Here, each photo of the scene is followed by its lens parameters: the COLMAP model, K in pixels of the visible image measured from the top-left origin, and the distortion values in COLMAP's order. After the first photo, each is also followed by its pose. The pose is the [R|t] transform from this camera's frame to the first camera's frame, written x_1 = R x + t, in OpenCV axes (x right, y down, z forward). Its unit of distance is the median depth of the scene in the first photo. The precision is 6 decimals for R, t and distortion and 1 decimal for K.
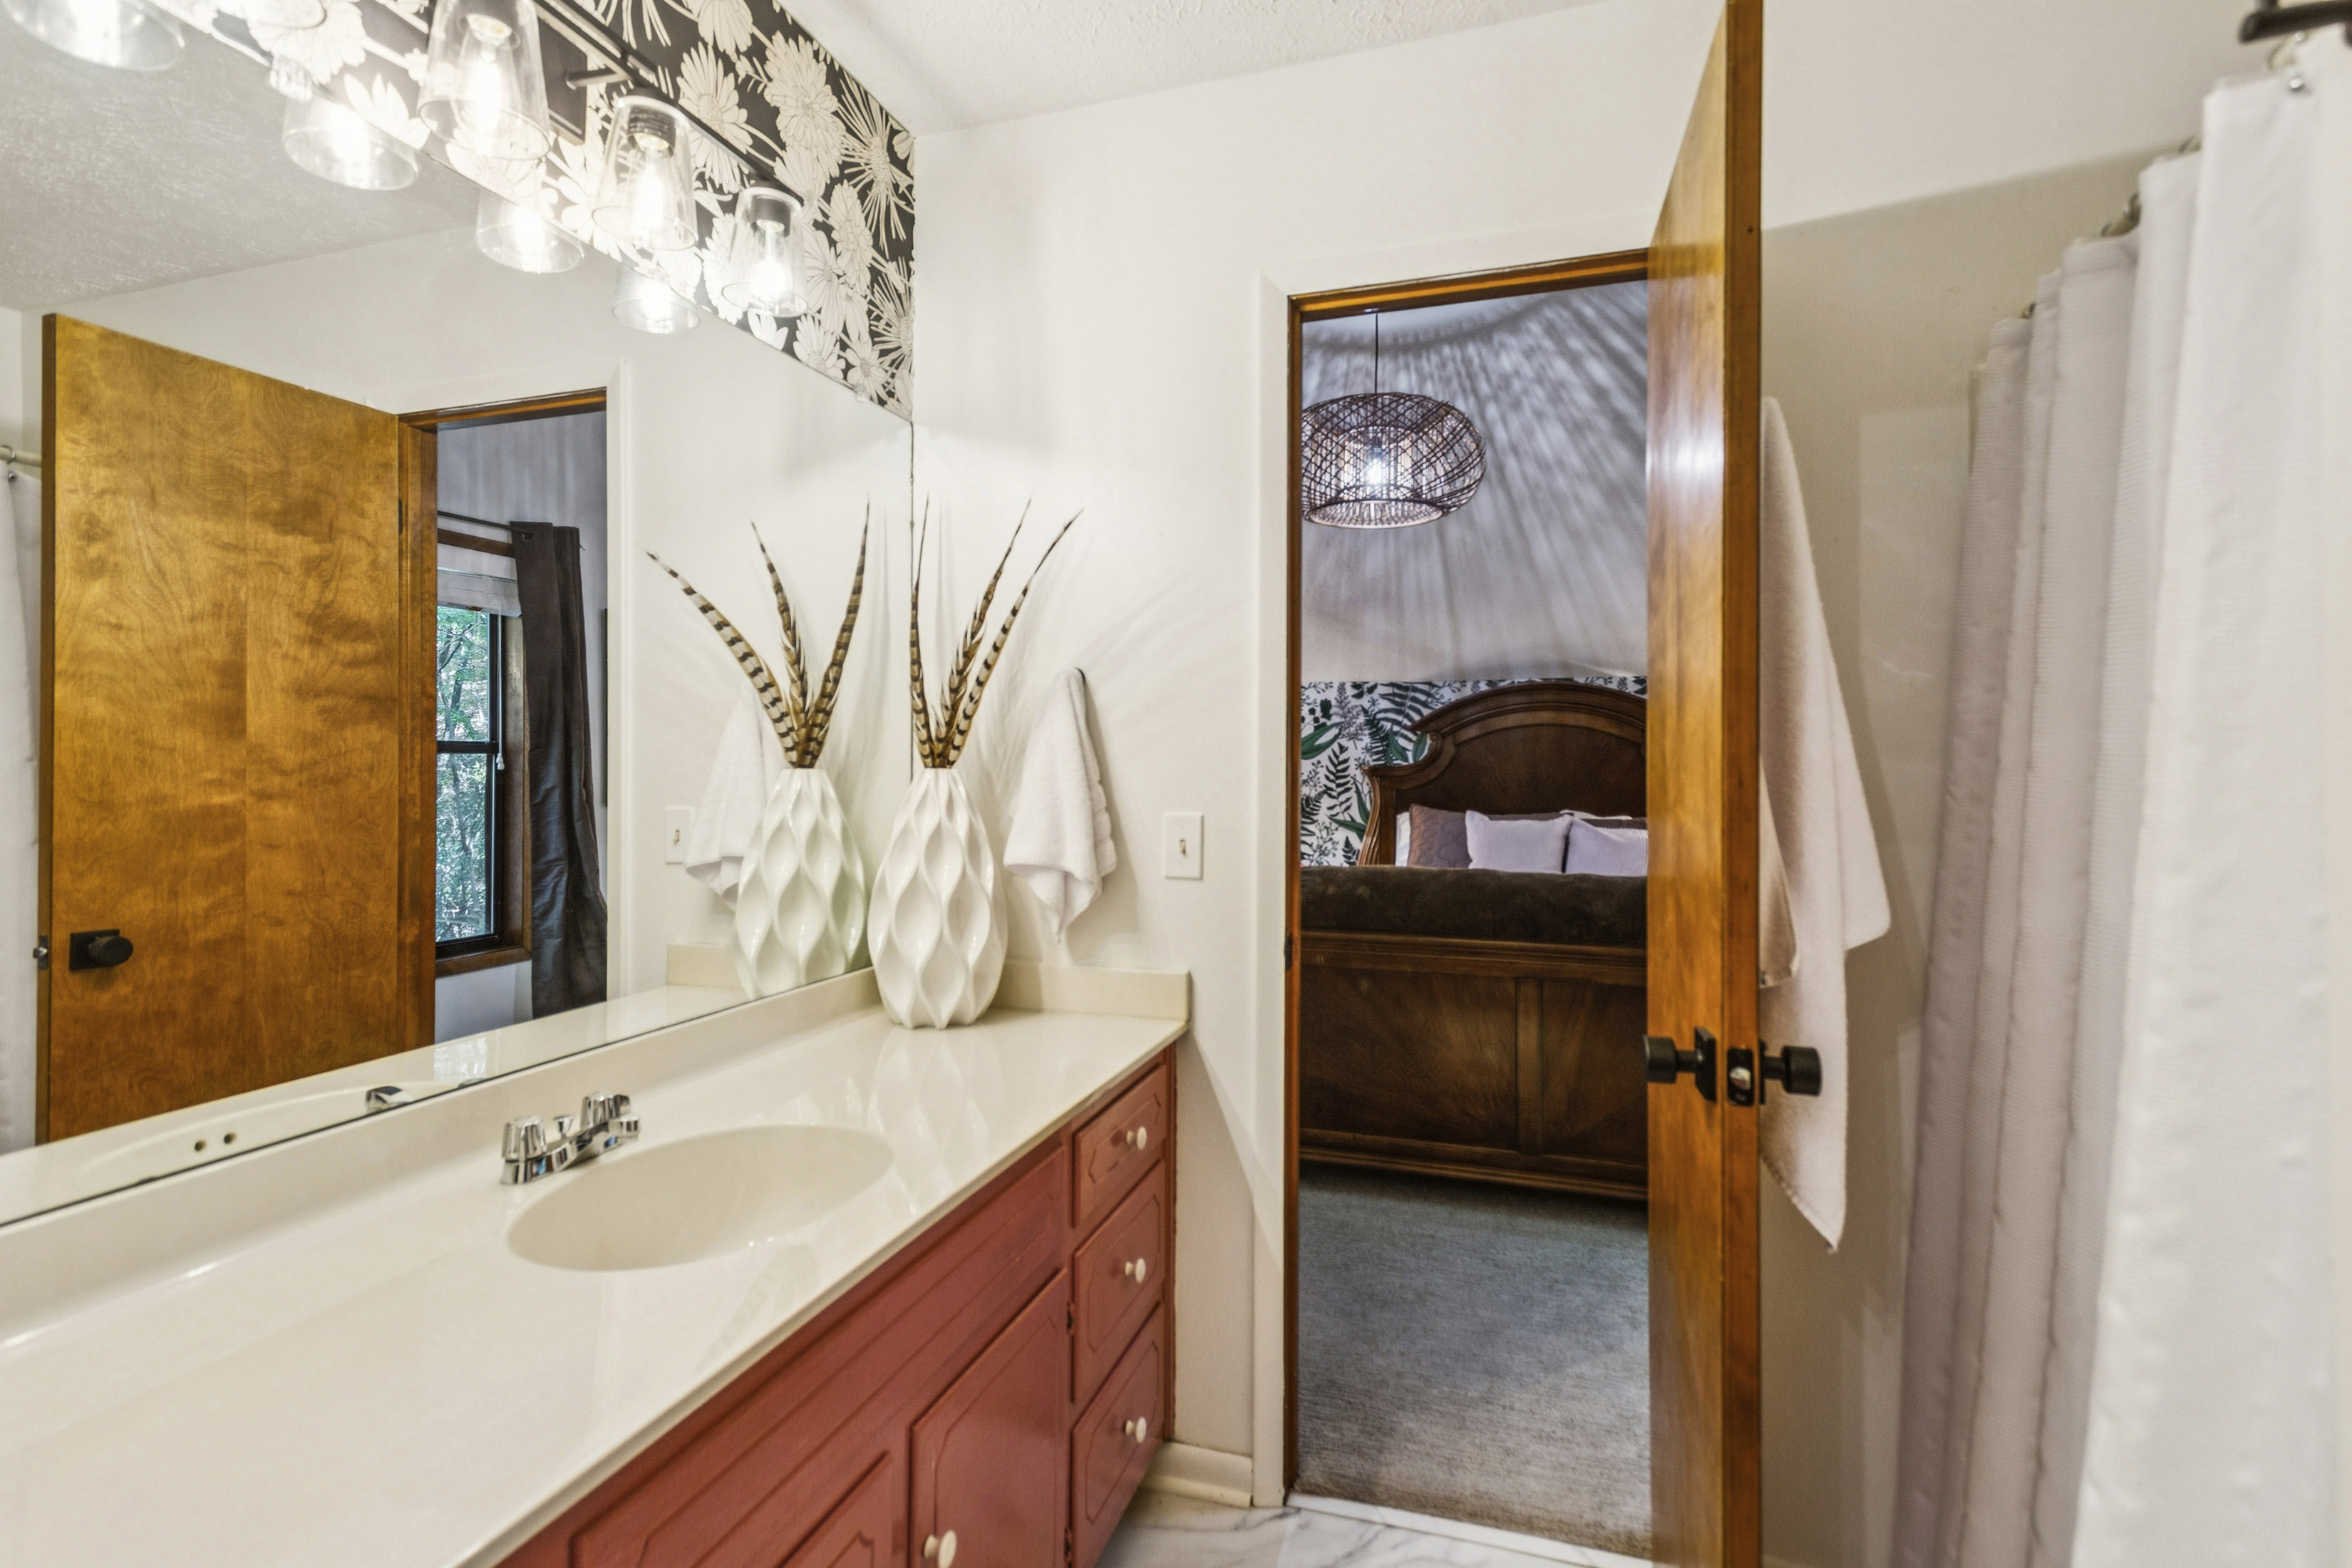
lens RADIAL K [[1149.1, 0, 1176.0], [0, 1149.1, 774.1], [0, 0, 1]] dist [0.000577, 0.002404]
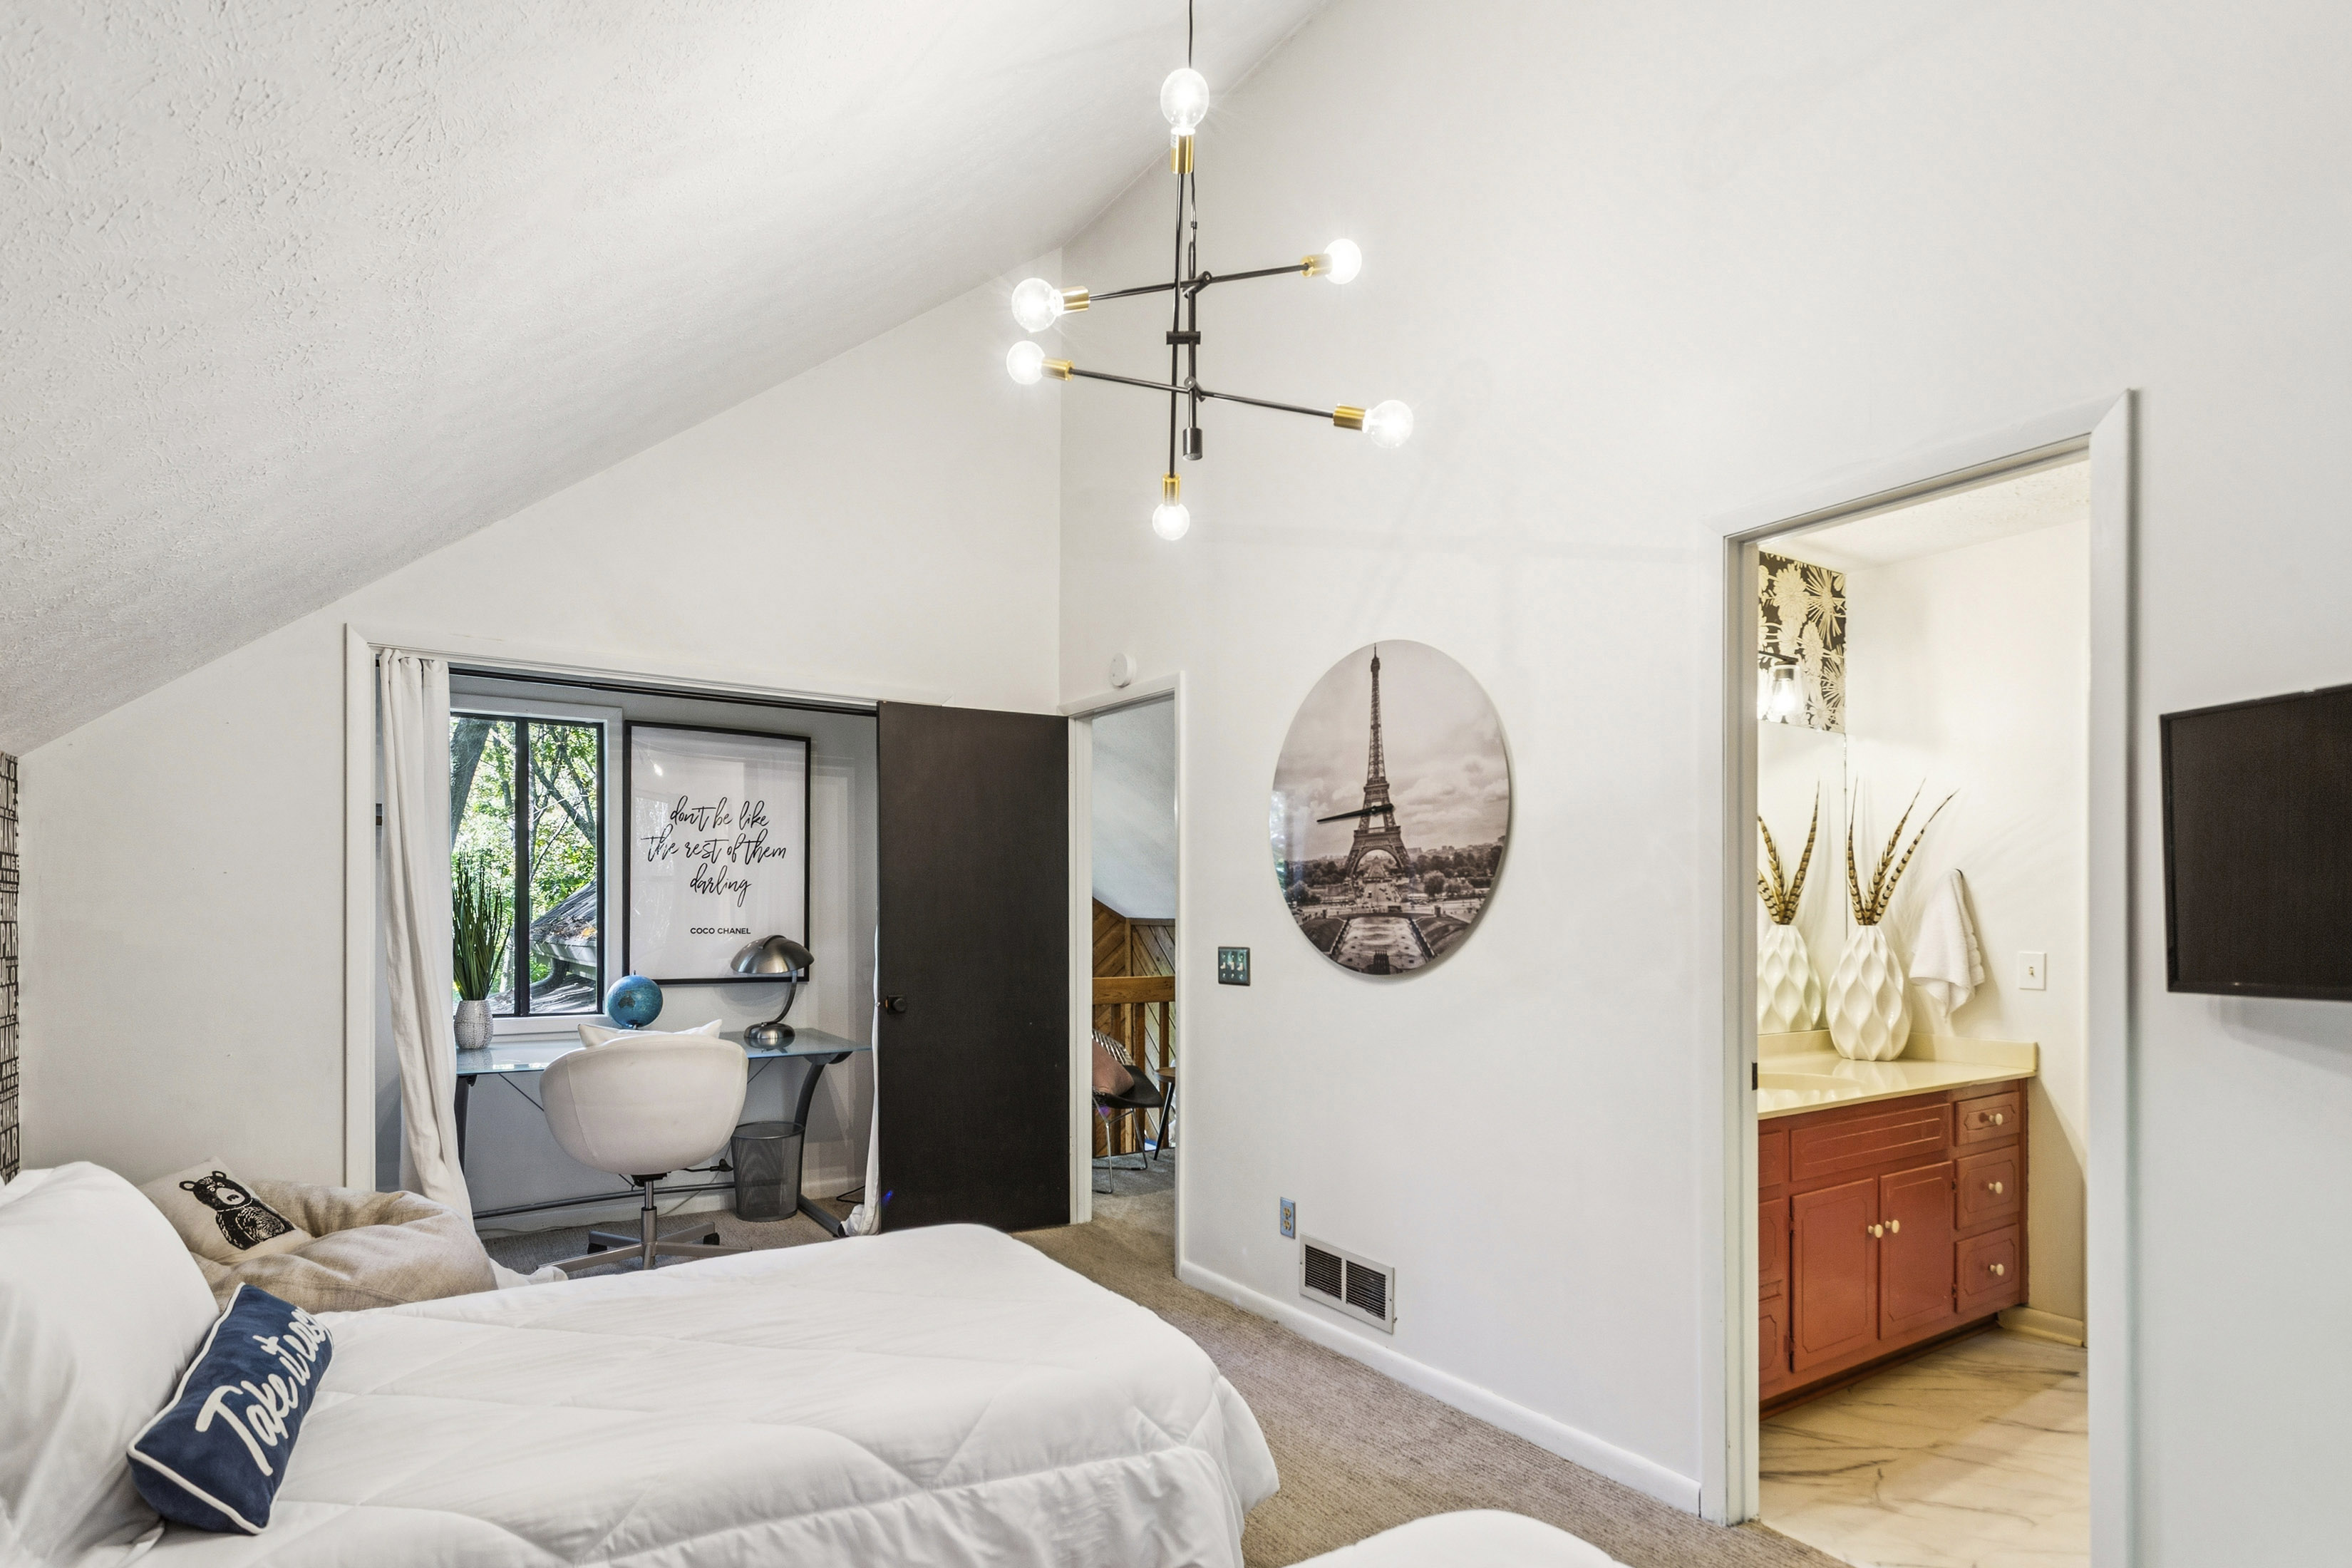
lens RADIAL K [[1149.1, 0, 1148.6], [0, 1149.1, 901.7], [0, 0, 1]] dist [0.000577, 0.002404]
pose [[0.762735, -0.007092, -0.646672, 0.112949], [-0.008426, 0.999746, -0.020902, 0.005377], [0.646656, 0.021392, 0.762481, -1.192667]]
